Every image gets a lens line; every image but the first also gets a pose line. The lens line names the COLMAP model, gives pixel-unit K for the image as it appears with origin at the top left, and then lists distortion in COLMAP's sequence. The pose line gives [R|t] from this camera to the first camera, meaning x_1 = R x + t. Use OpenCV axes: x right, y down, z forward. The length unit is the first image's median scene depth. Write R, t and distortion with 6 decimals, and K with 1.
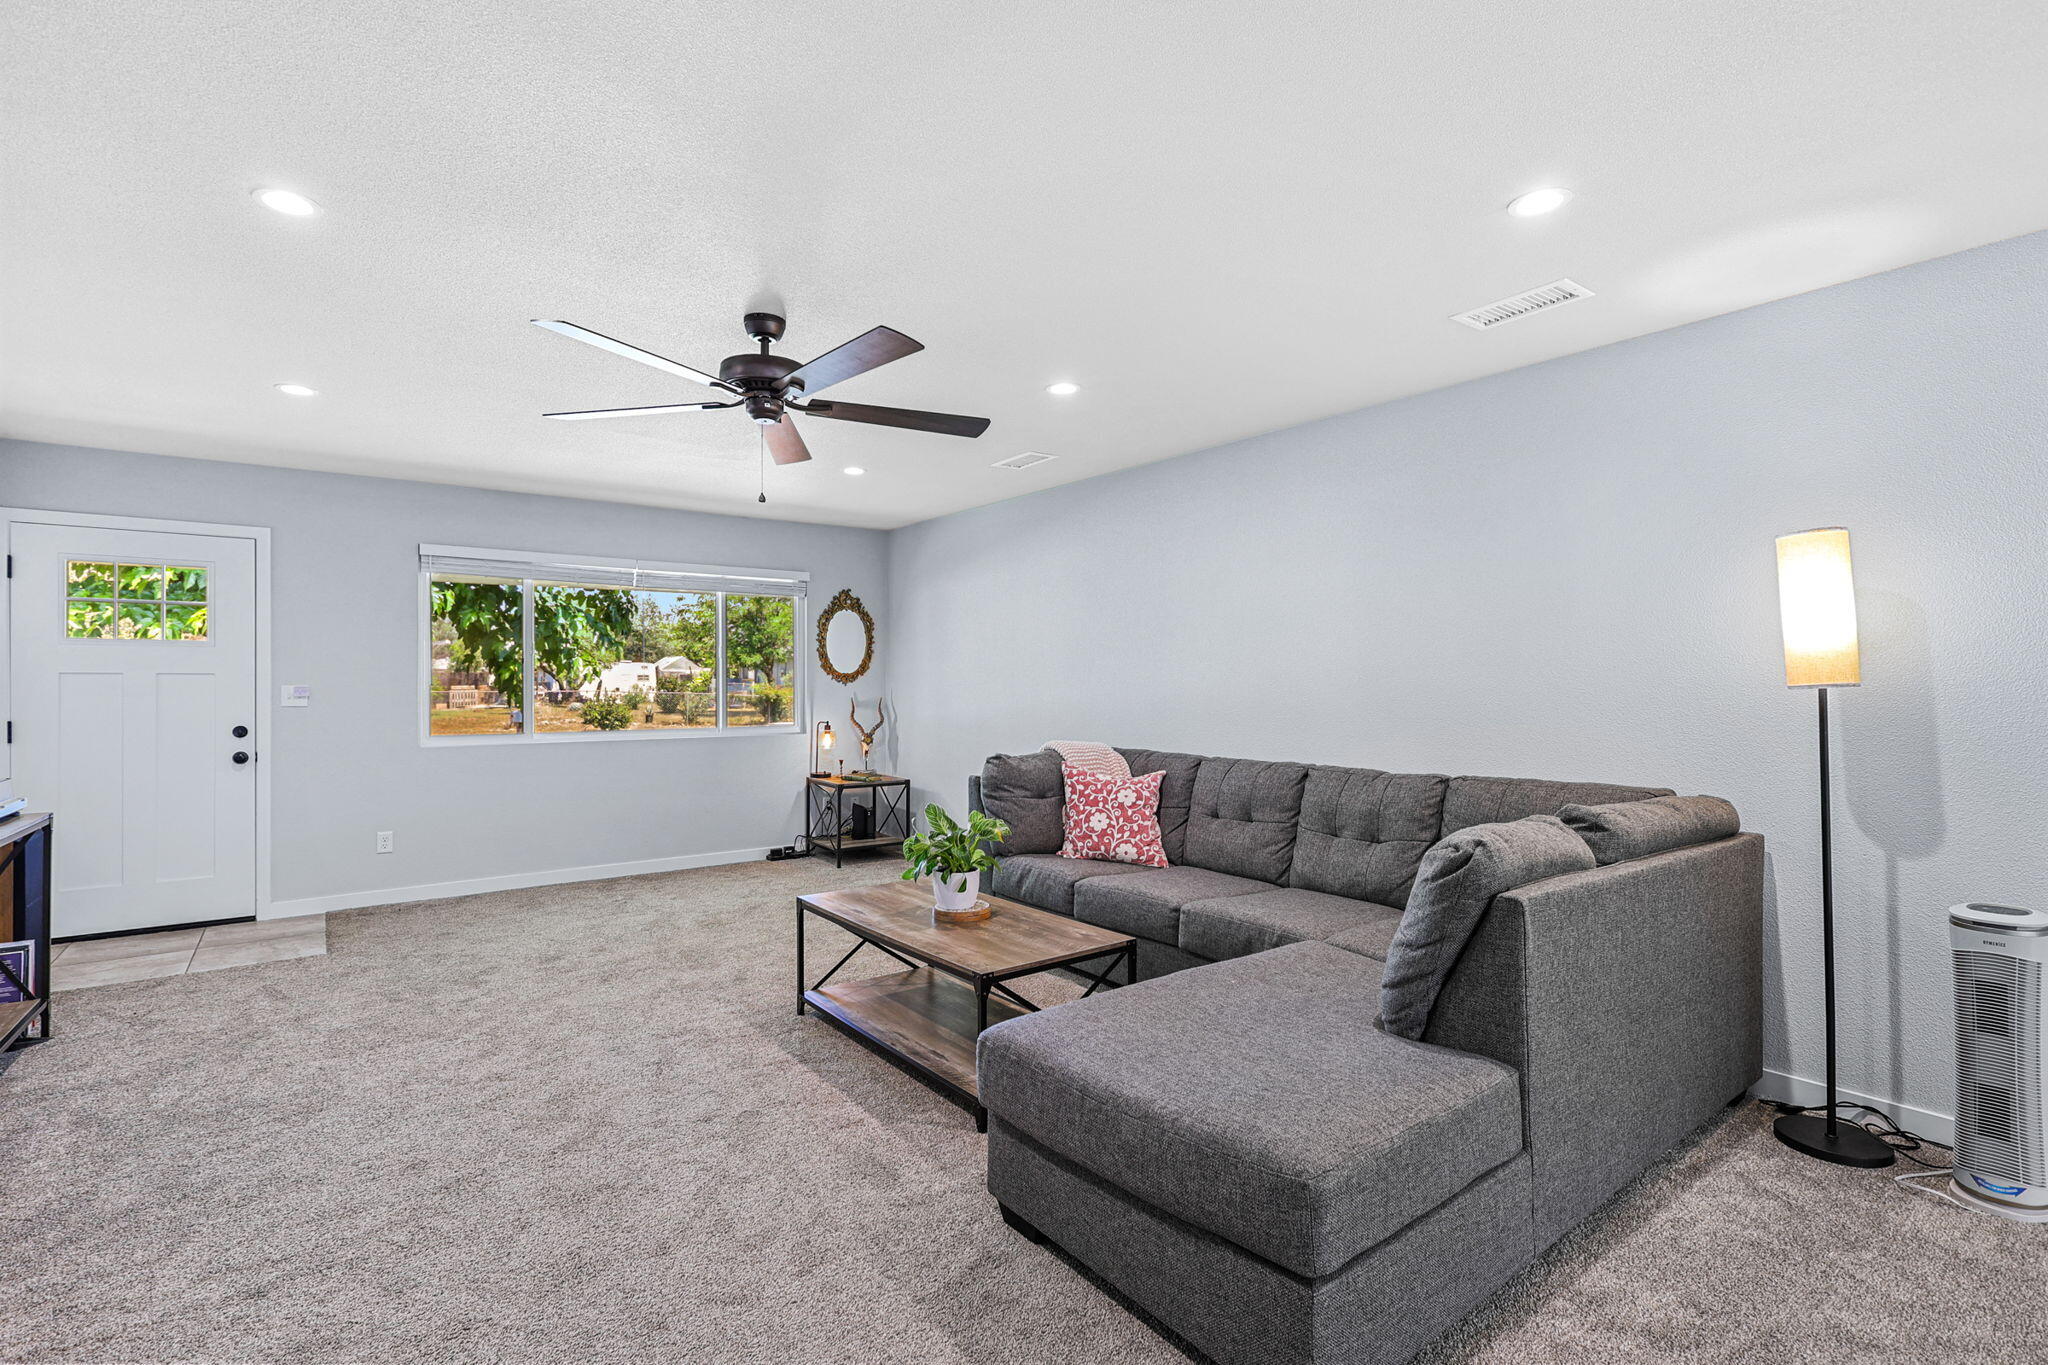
lens RADIAL K [[951.7, 0, 1011.0], [0, 951.7, 681.9], [0, 0, 1]] dist [0.004809, 0.000642]
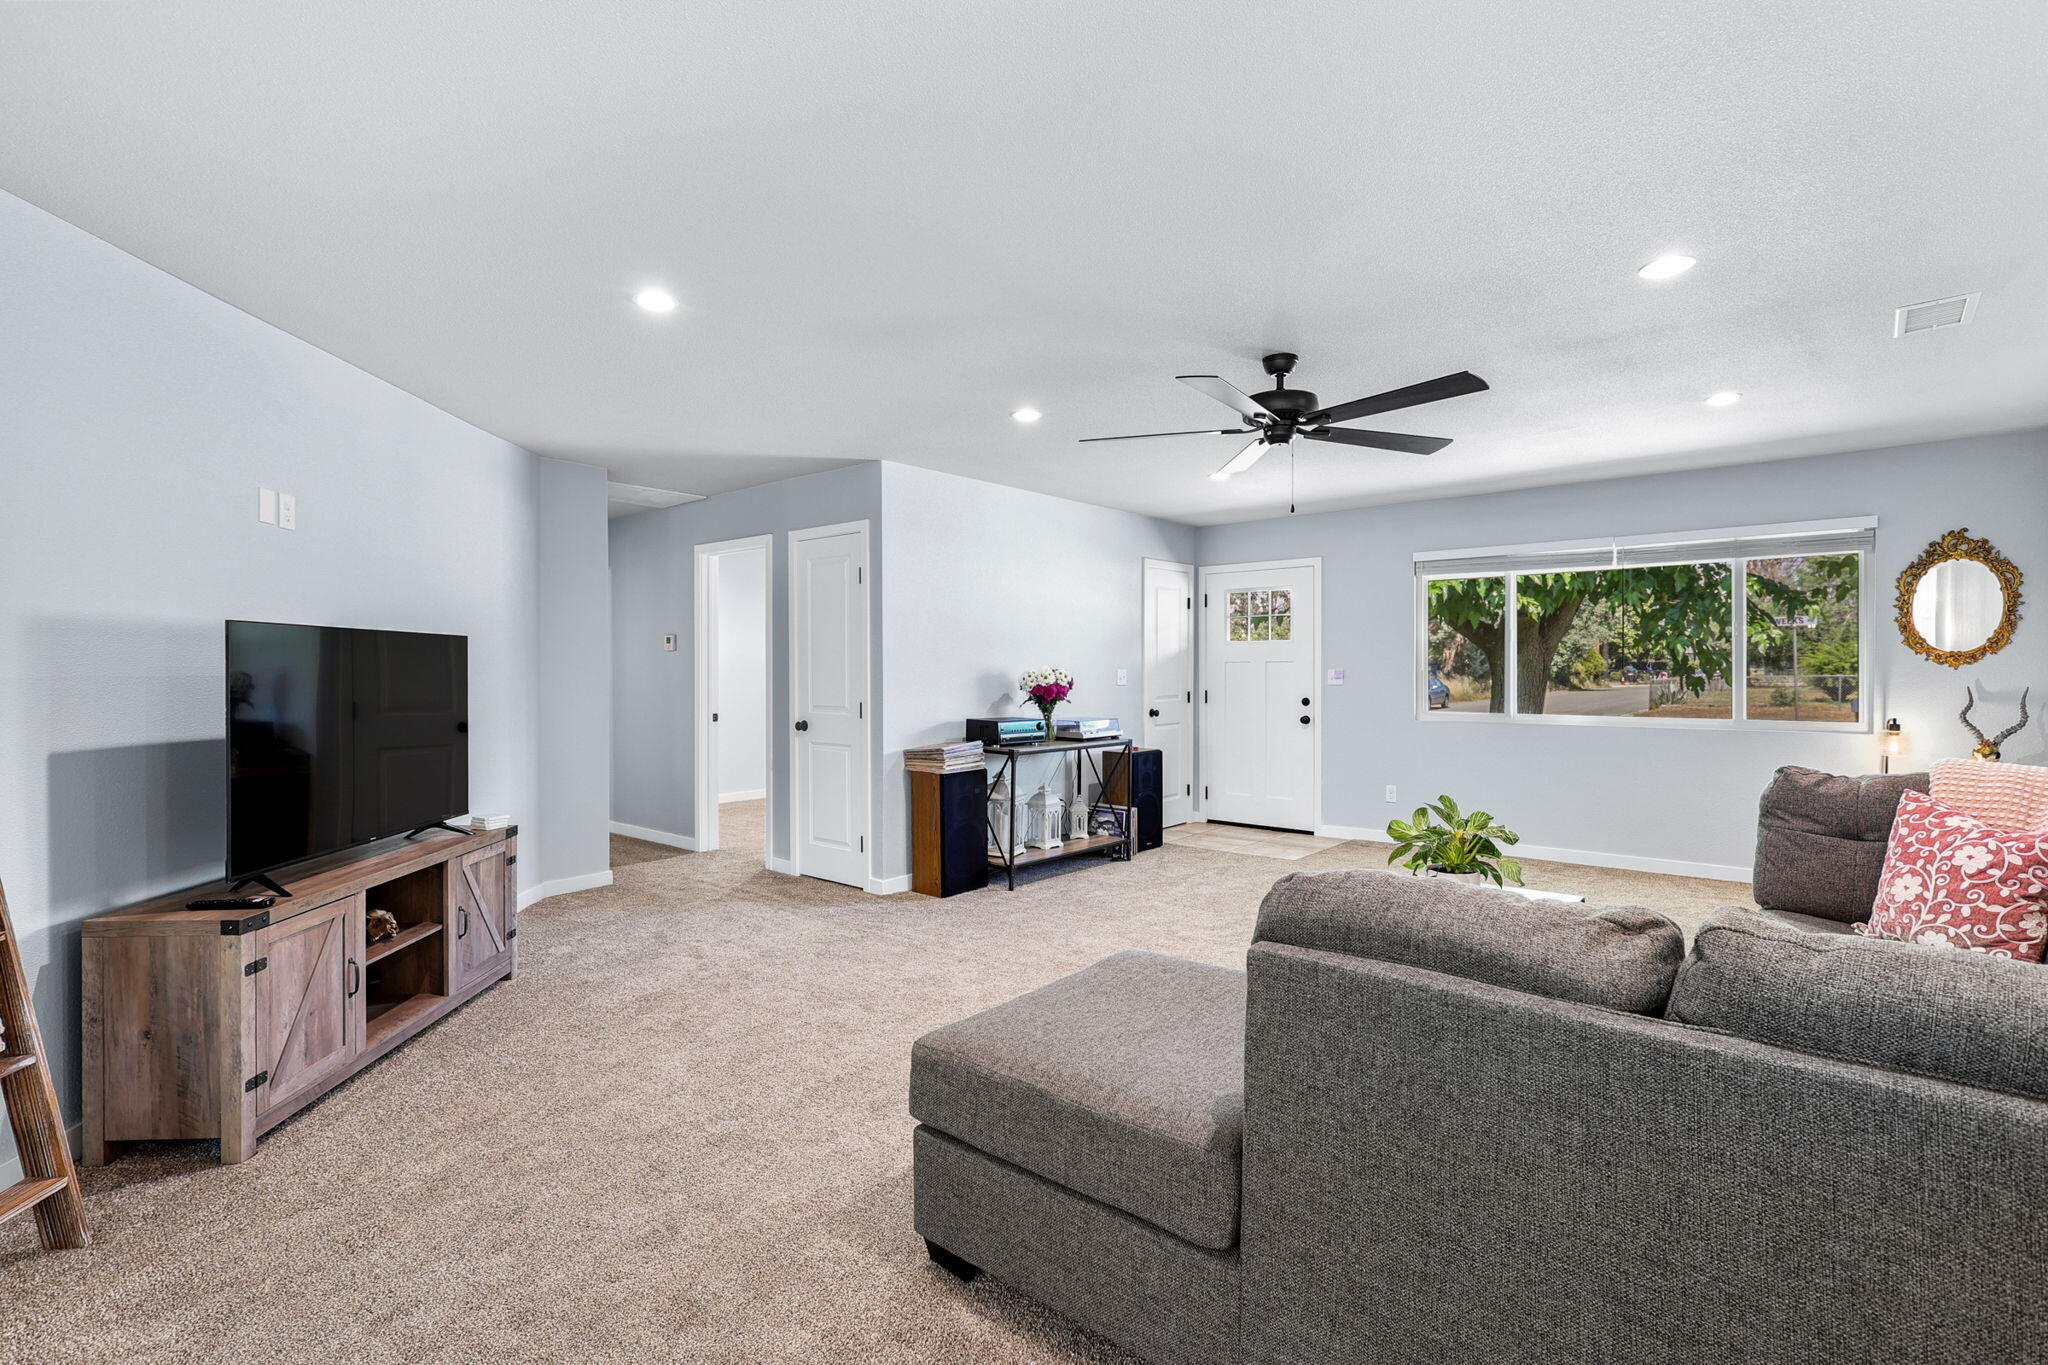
lens RADIAL K [[951.7, 0, 1013.8], [0, 951.7, 677.3], [0, 0, 1]] dist [0.004809, 0.000642]
pose [[0.224302, 0.007740, -0.974489, 0.354811], [0.004933, 0.999947, 0.009078, 0.000174], [0.974507, -0.006843, 0.224252, 0.182020]]
